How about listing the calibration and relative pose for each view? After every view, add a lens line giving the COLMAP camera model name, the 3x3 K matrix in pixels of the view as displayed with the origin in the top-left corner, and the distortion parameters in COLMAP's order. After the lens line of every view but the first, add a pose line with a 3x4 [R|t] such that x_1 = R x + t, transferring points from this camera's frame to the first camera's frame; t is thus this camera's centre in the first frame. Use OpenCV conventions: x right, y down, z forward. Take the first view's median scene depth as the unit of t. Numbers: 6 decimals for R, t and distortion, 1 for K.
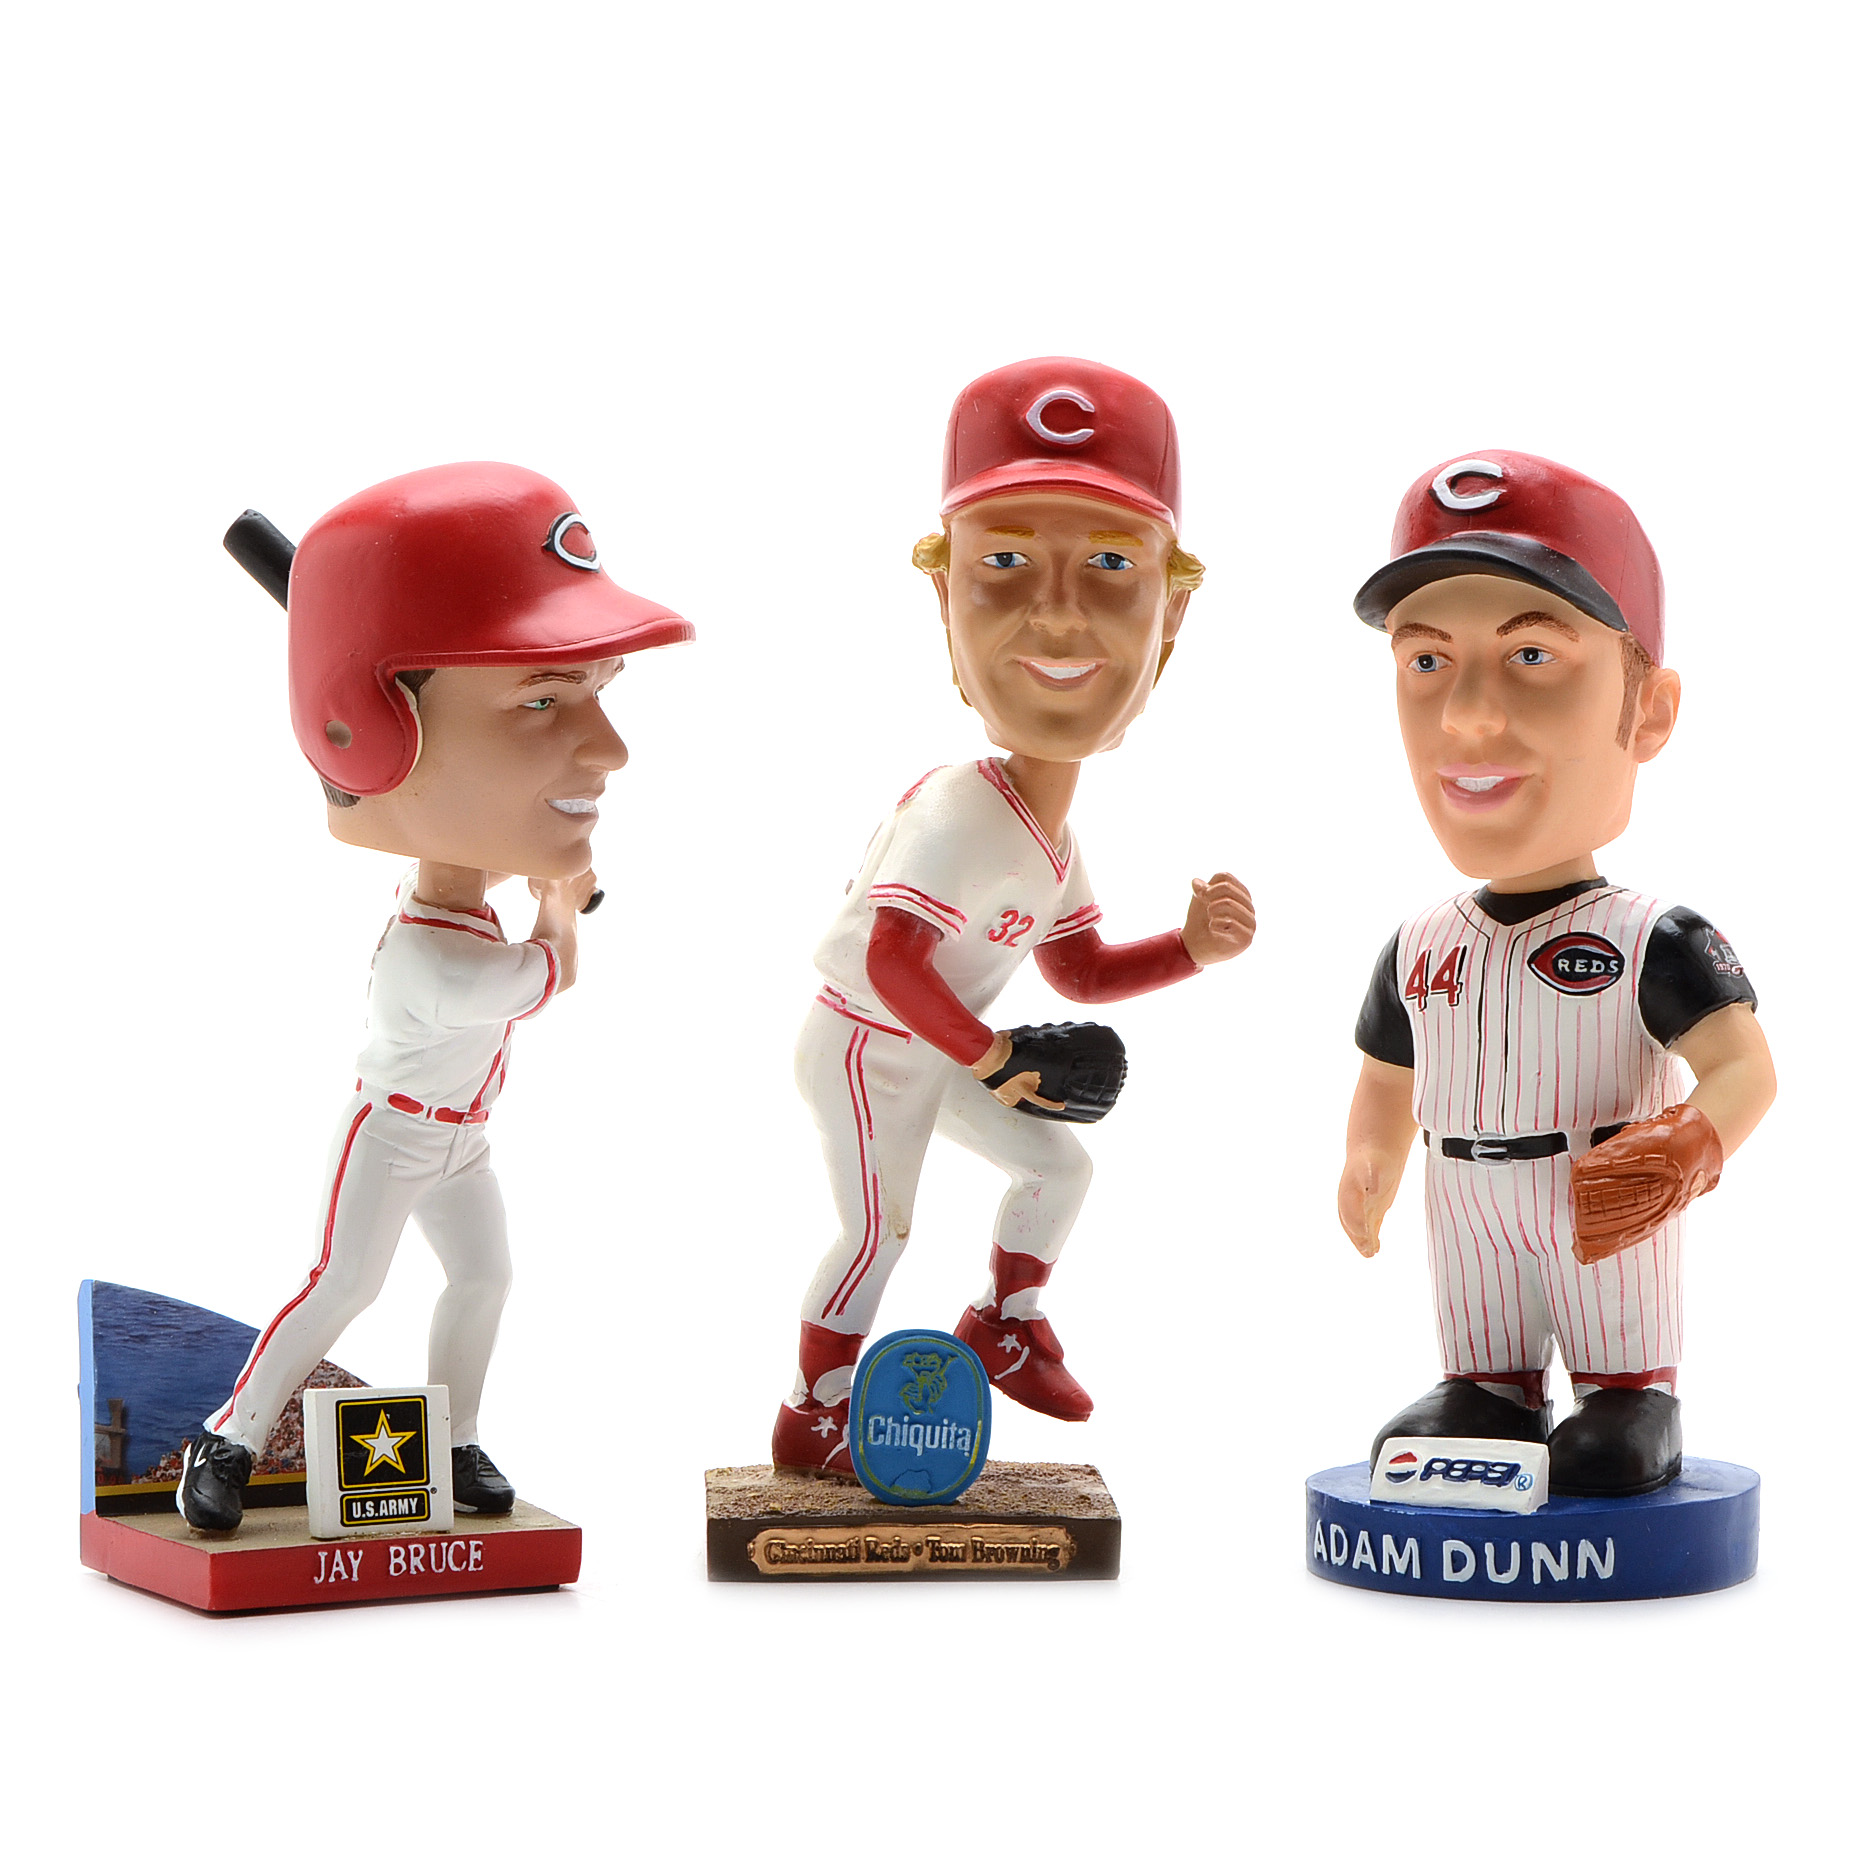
lens RADIAL K [[6299.3, 0, 928.6], [0, 6299.3, 938.1], [0, 0, 1]] dist [-0.159809, 0.000000]
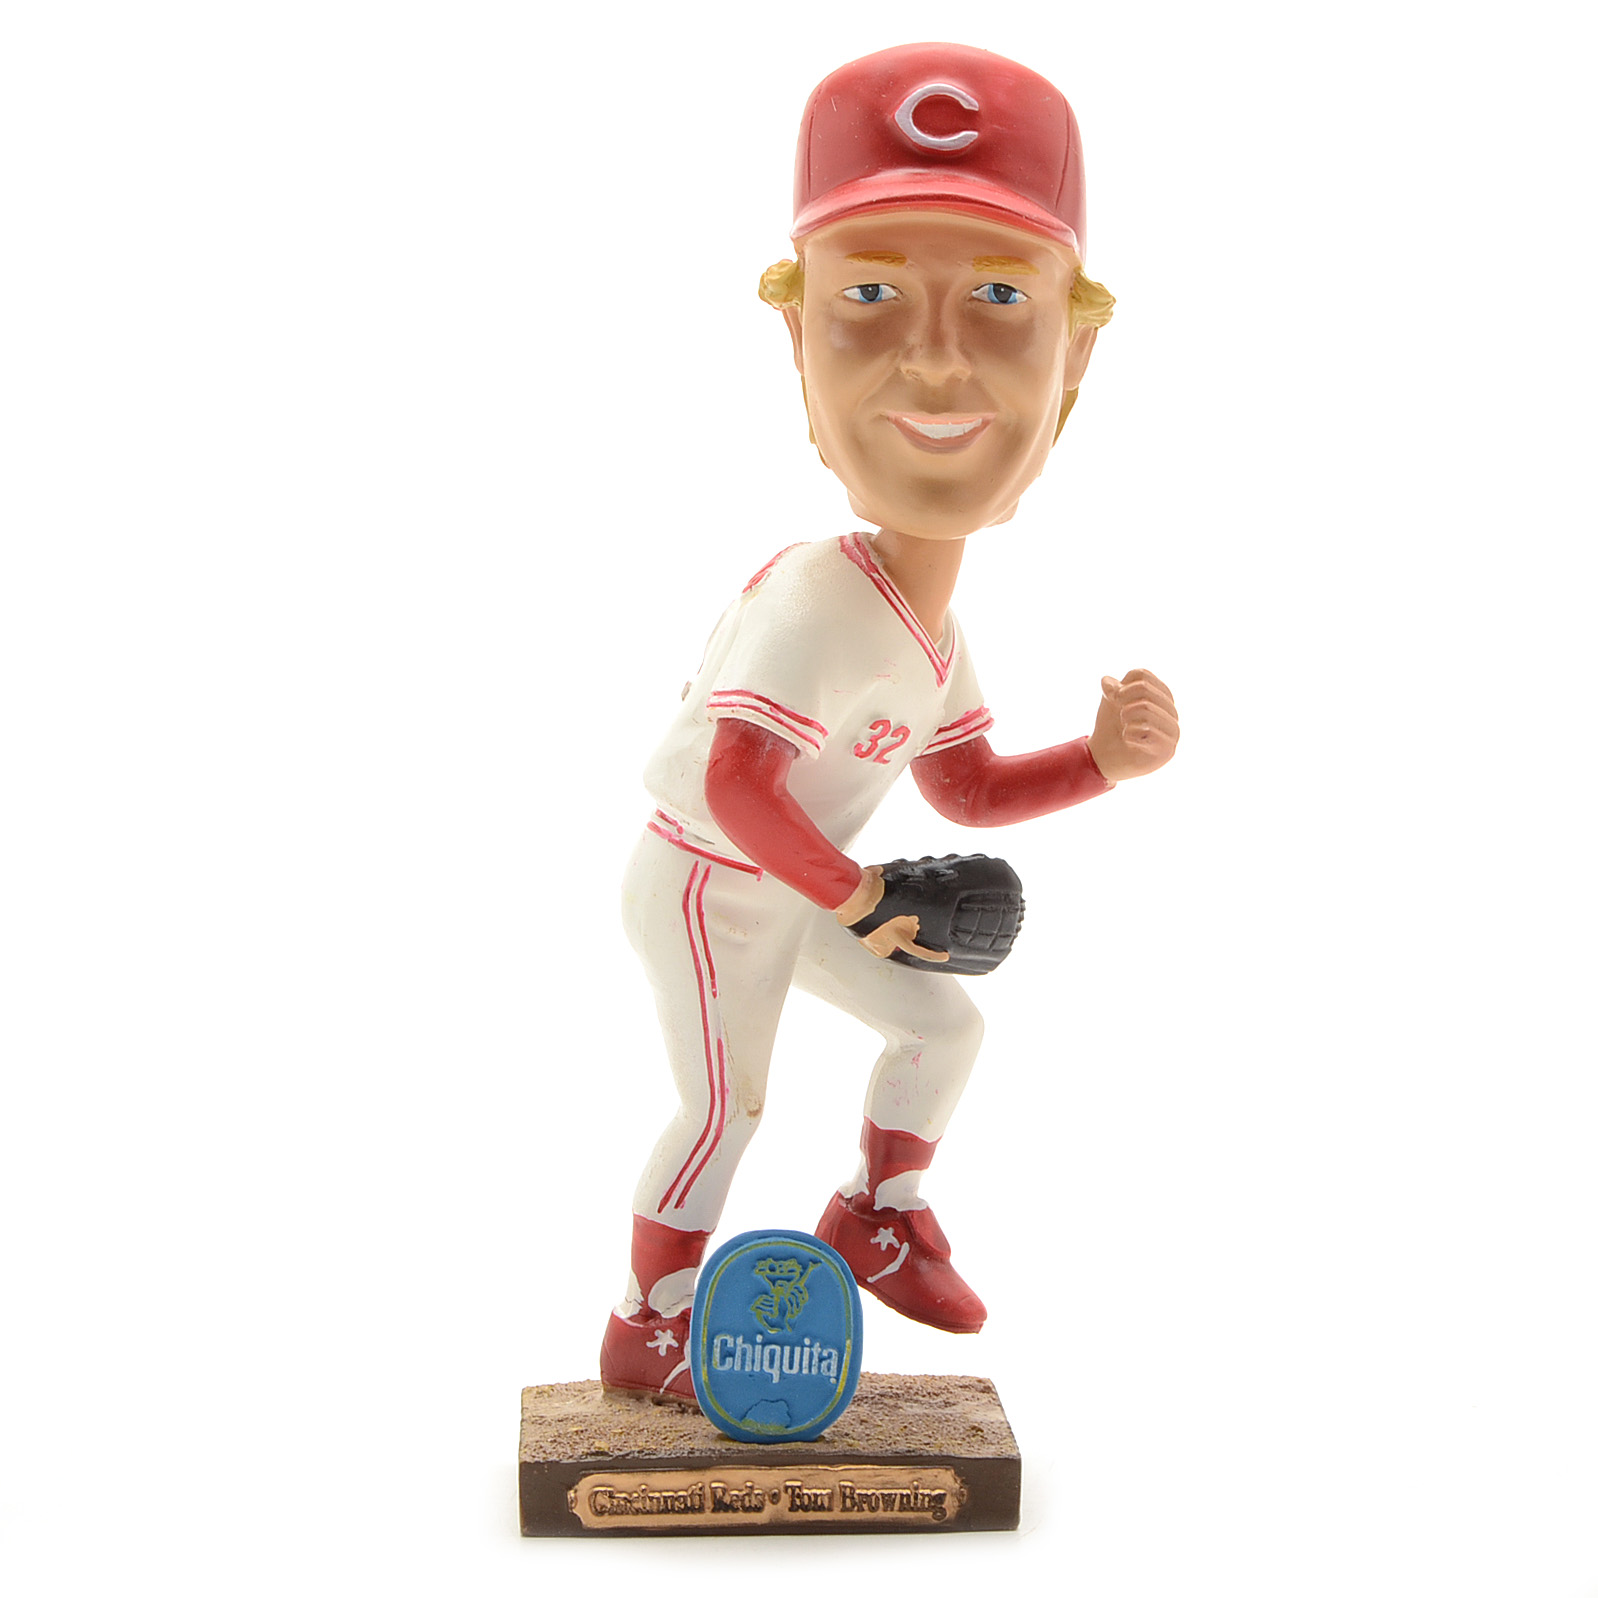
lens RADIAL K [[5377.3, 0, 803.6], [0, 5377.3, 795.4], [0, 0, 1]] dist [-0.159809, 0.000000]
pose [[0.999925, -0.008374, -0.008916, 0.009068], [0.008691, 0.999308, 0.036172, -0.019951], [0.008607, -0.036247, 0.999306, 0.298818]]
